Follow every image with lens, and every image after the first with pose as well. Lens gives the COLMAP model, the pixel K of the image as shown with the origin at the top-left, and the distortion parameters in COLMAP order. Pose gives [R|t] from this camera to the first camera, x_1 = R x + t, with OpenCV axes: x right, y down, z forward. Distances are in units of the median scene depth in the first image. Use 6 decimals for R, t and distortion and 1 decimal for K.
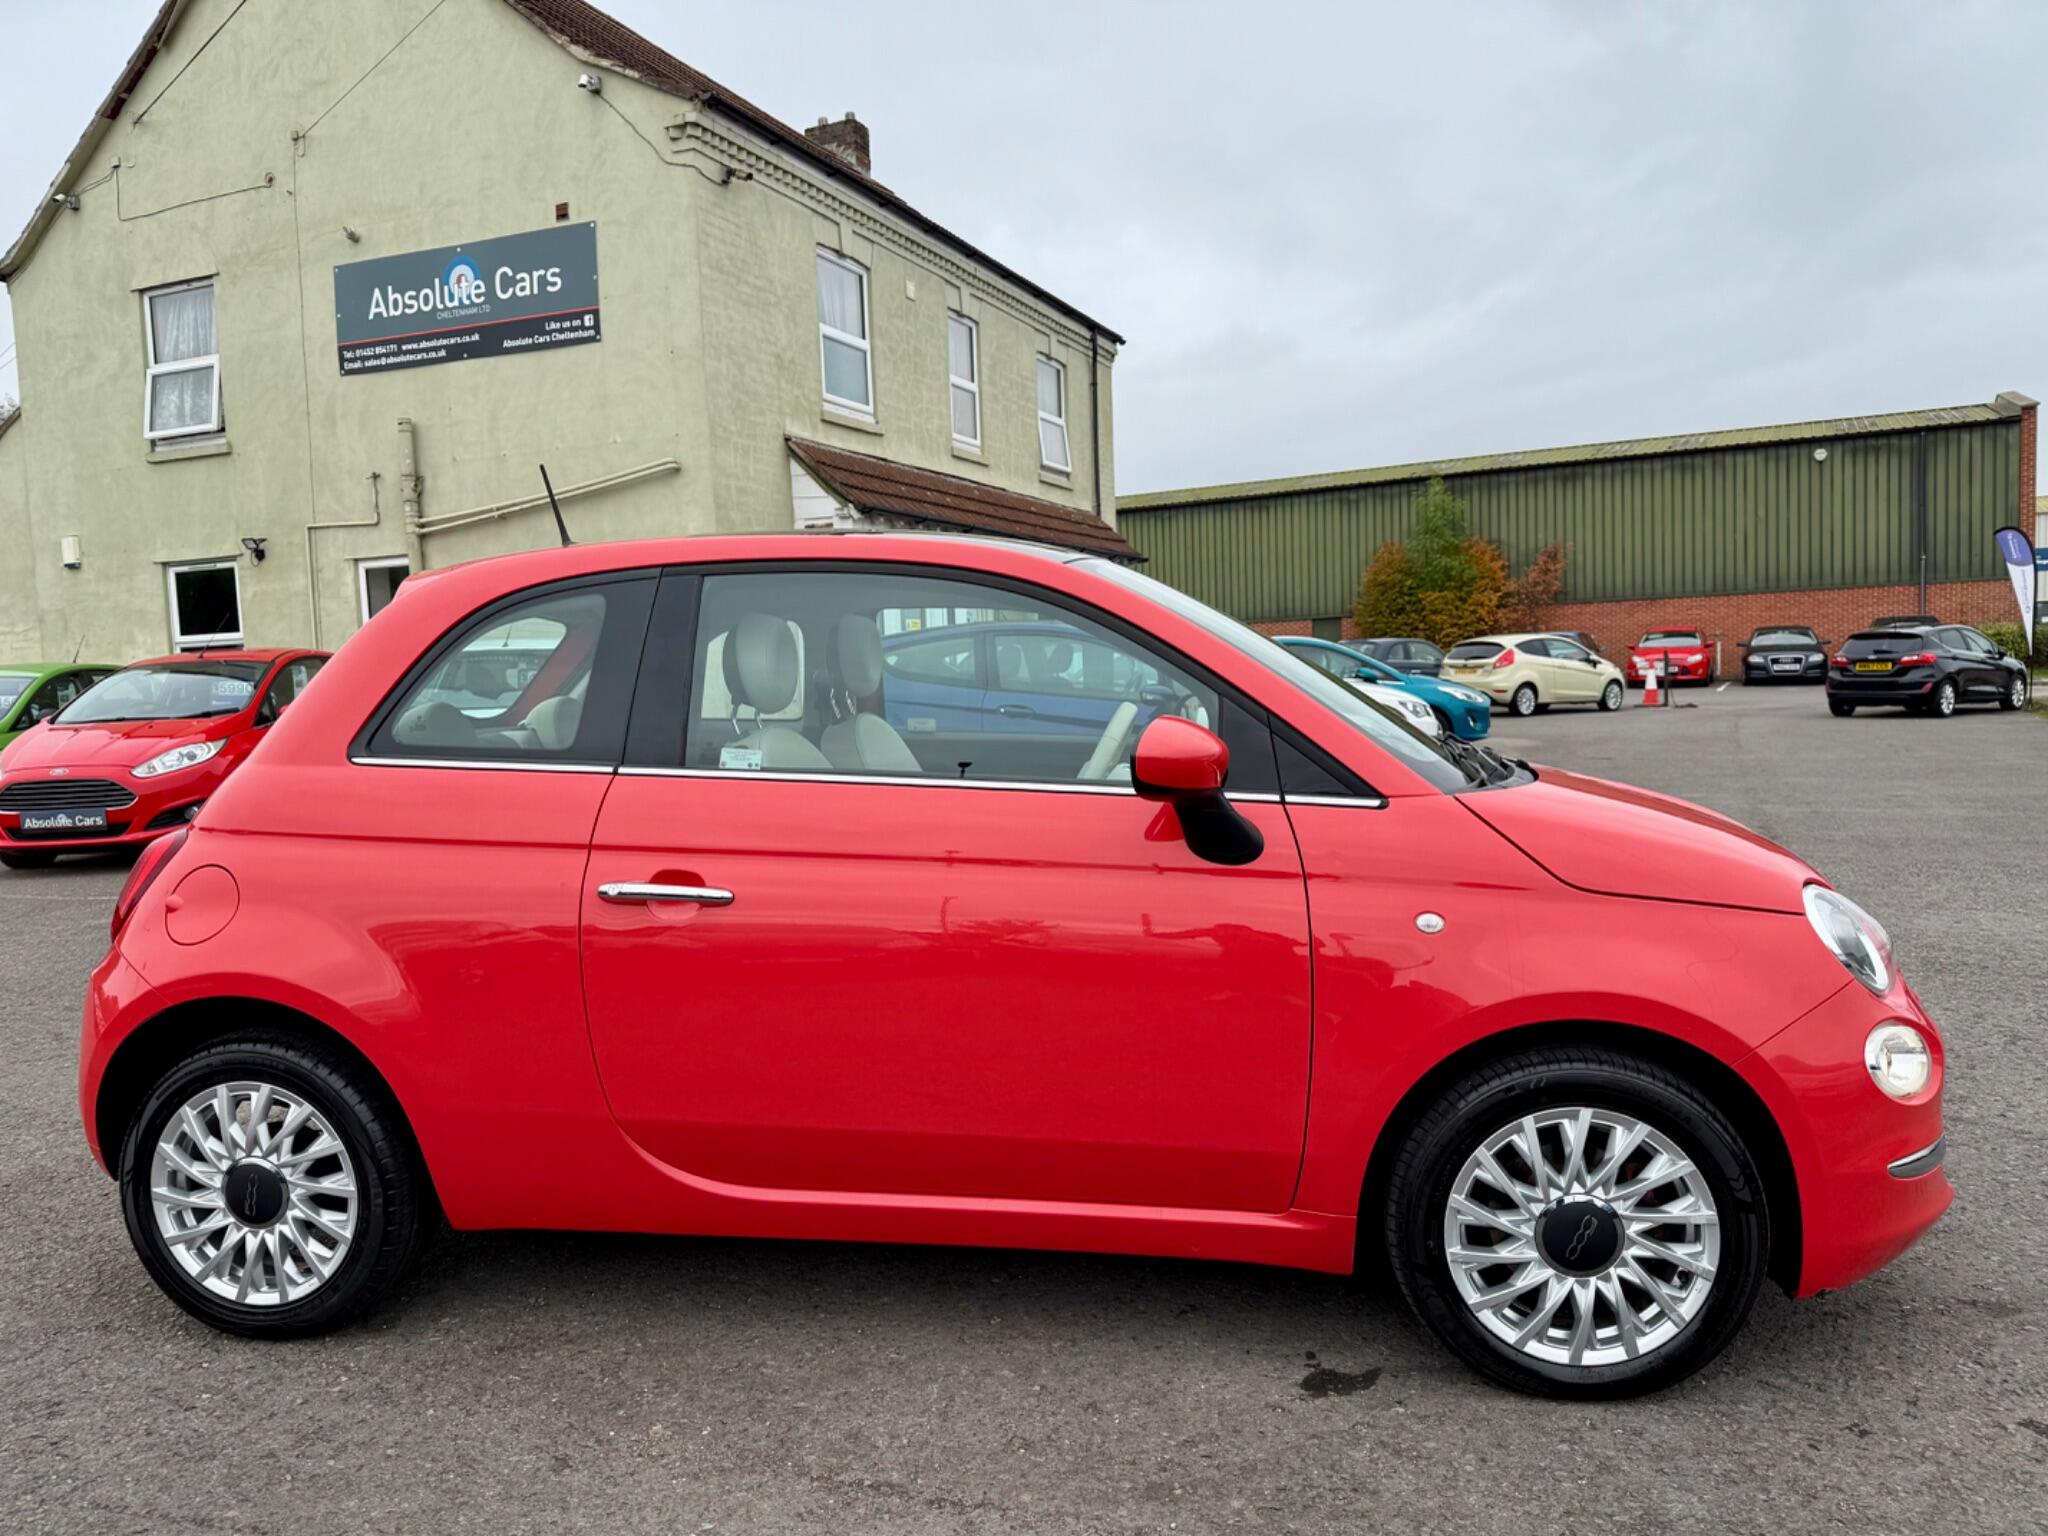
lens RADIAL K [[1492.4, 0, 1024.2], [0, 1492.4, 834.1], [0, 0, 1]] dist [0.005142, -0.024992]
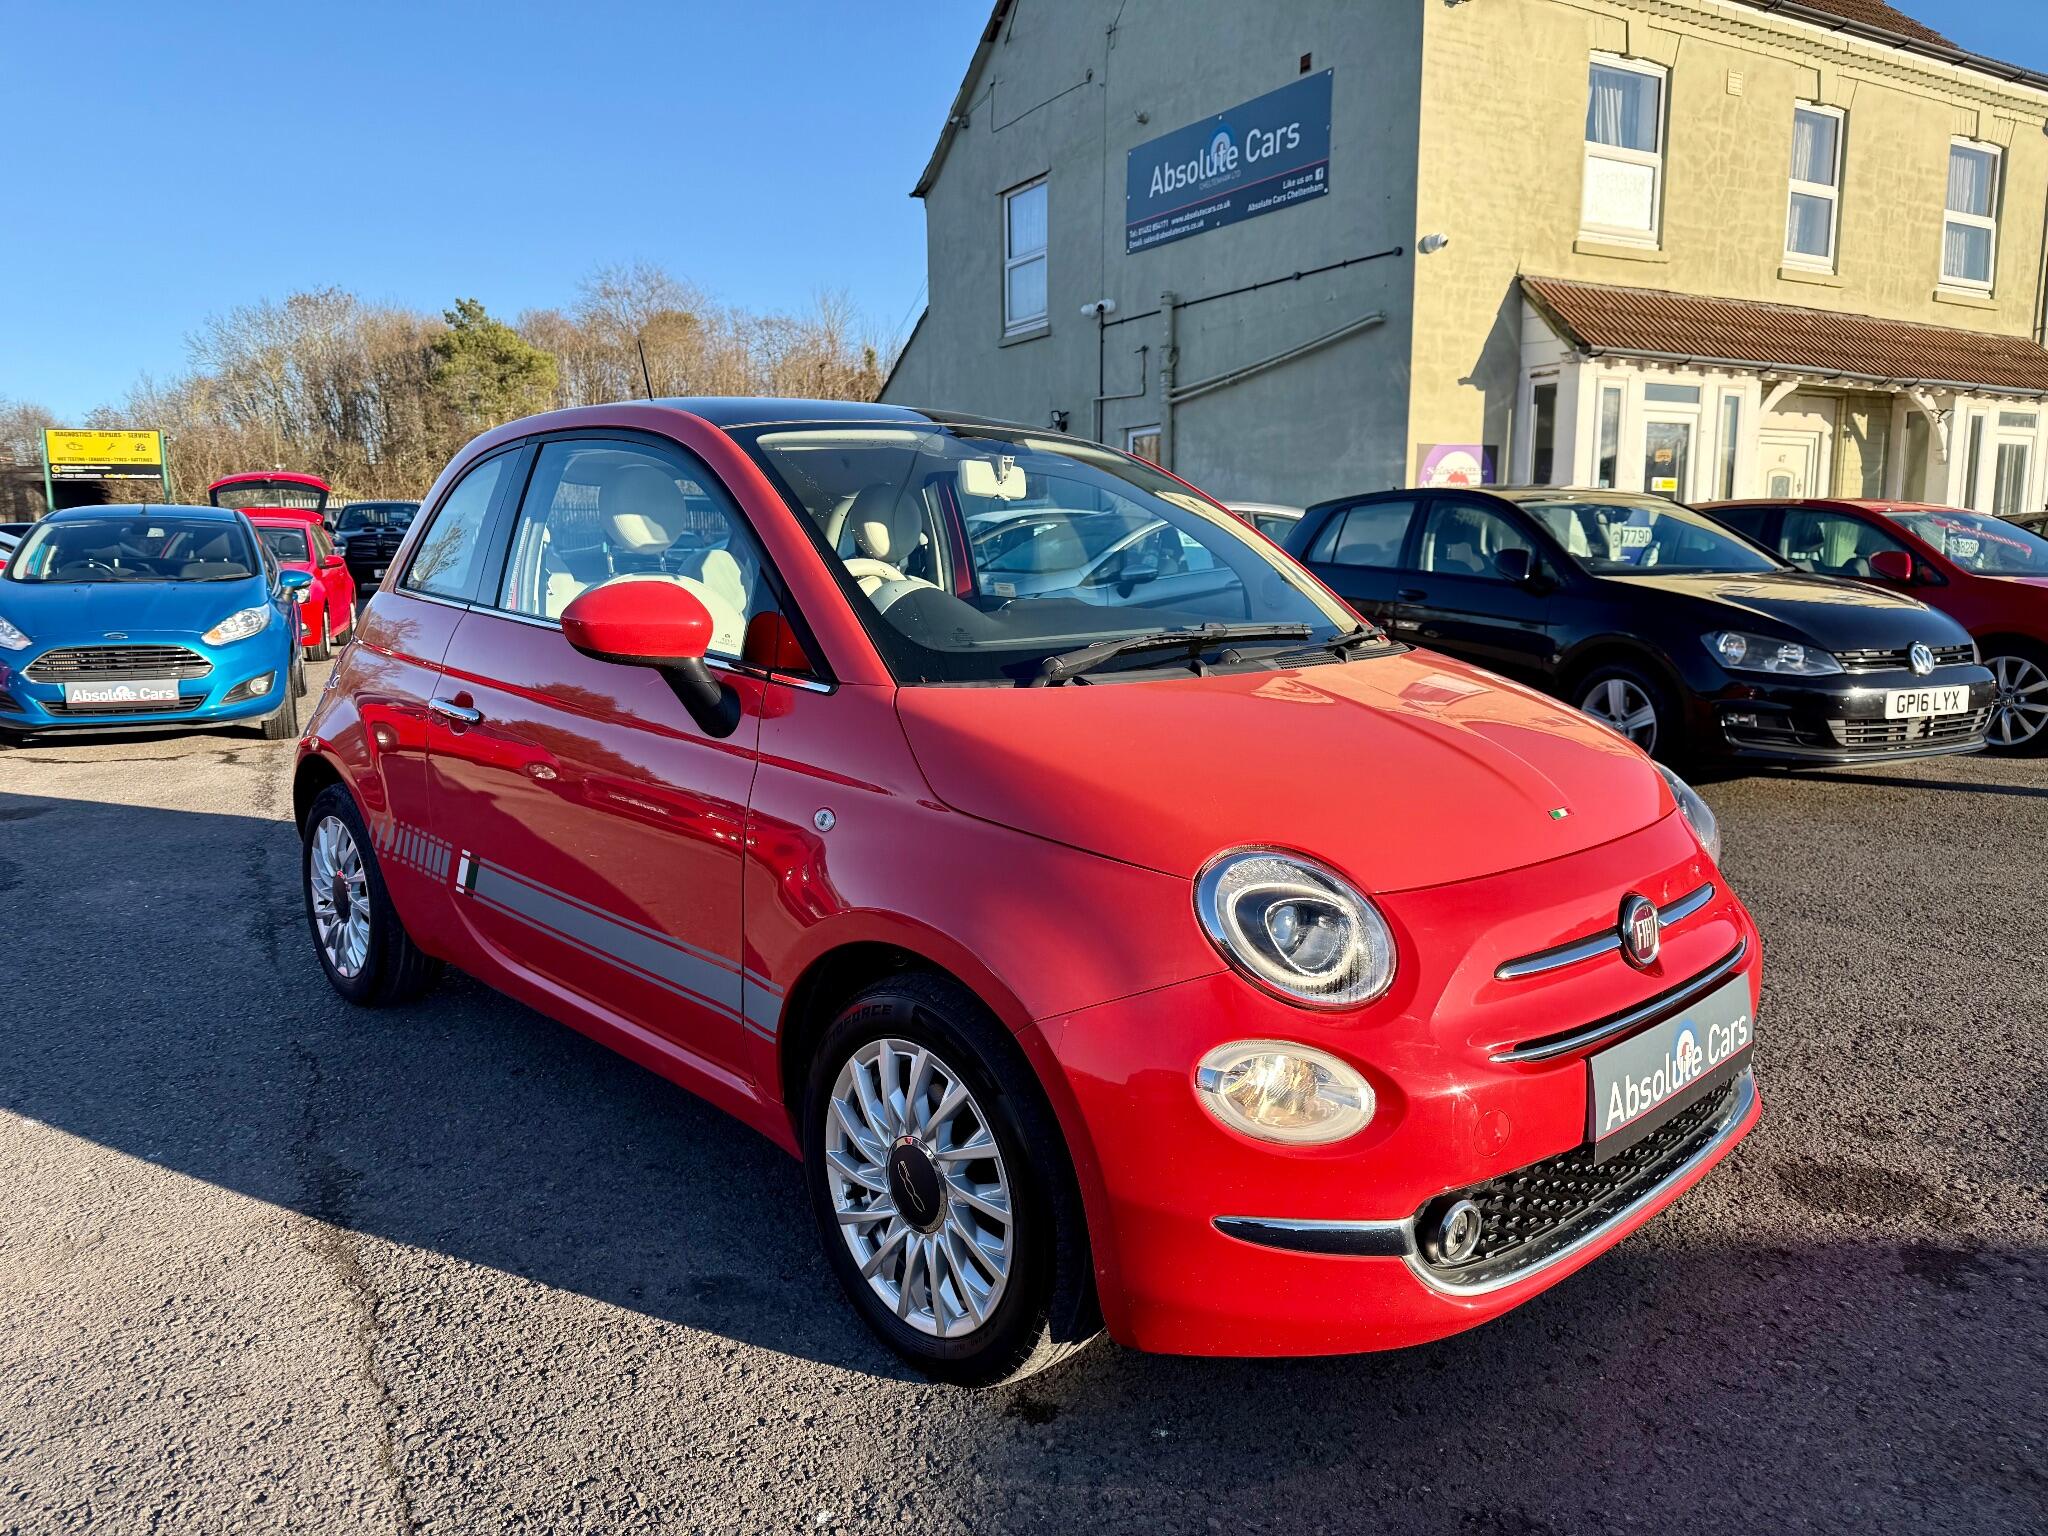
lens RADIAL K [[1565.0, 0, 1024.0], [0, 1565.0, 768.0], [0, 0, 1]] dist [0.016895, -0.017171]
pose [[0.798136, 0.098355, -0.594394, 0.191805], [-0.077268, 0.995148, 0.060914, -0.005219], [0.597502, -0.002690, 0.801863, 0.059245]]
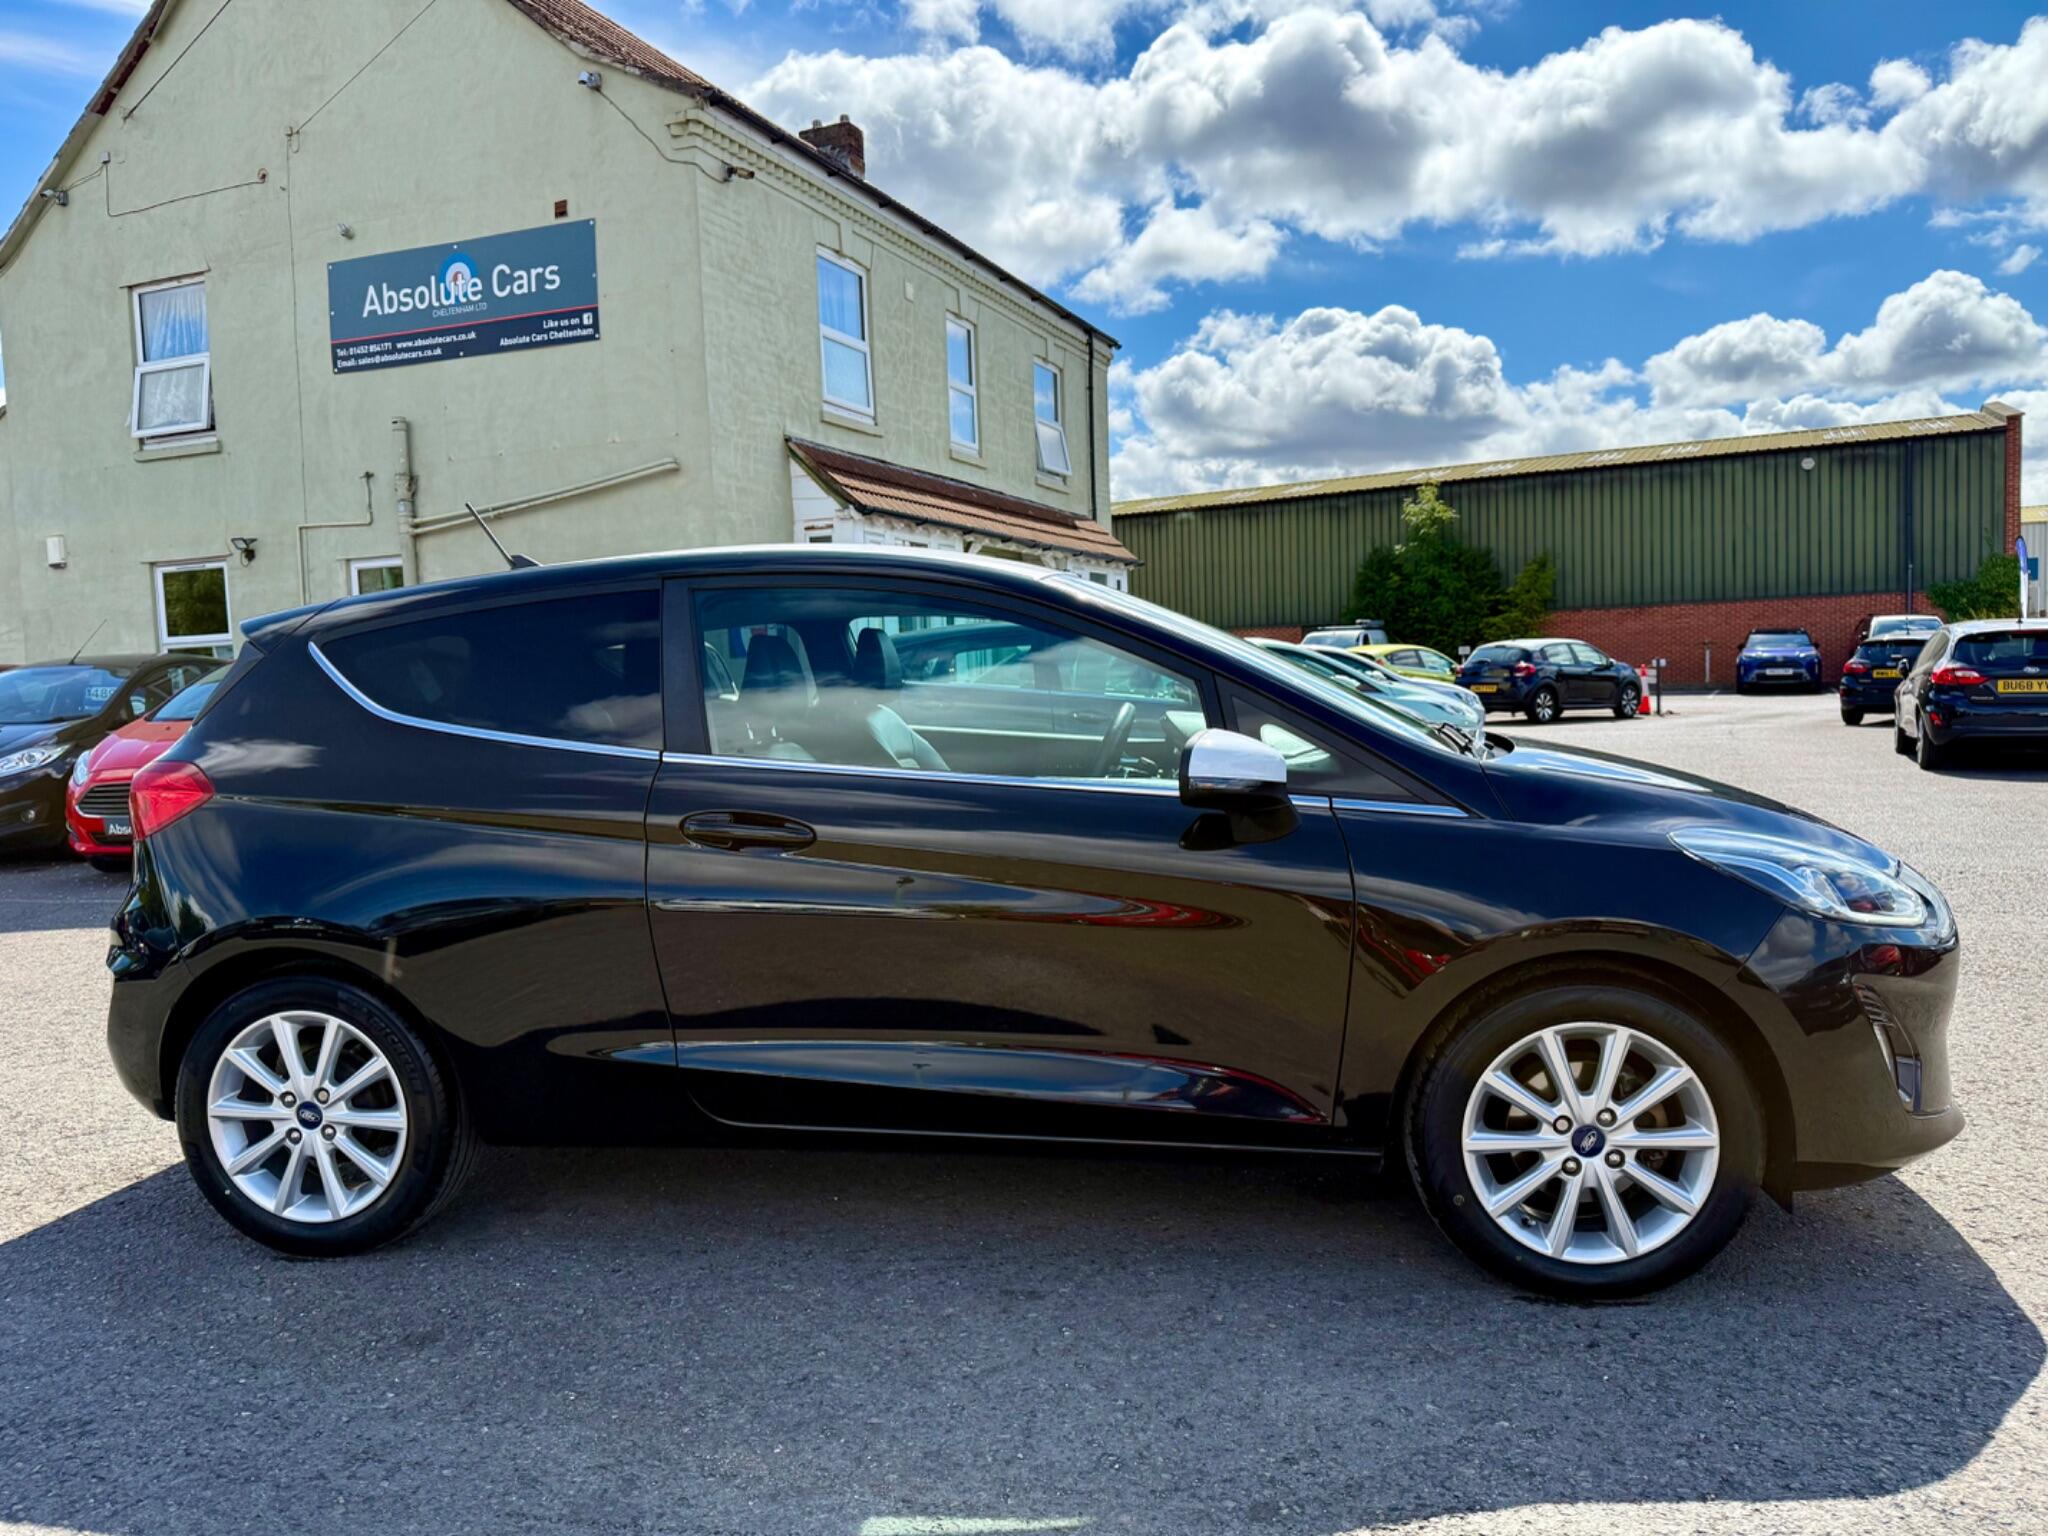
lens RADIAL K [[1492.4, 0, 1024.2], [0, 1492.4, 834.1], [0, 0, 1]] dist [0.005142, -0.024992]
pose [[0.999924, 0.001278, 0.012228, -0.013142], [-0.001216, 0.999986, -0.005092, 0.002193], [-0.012235, 0.005076, 0.999912, 0.008011]]
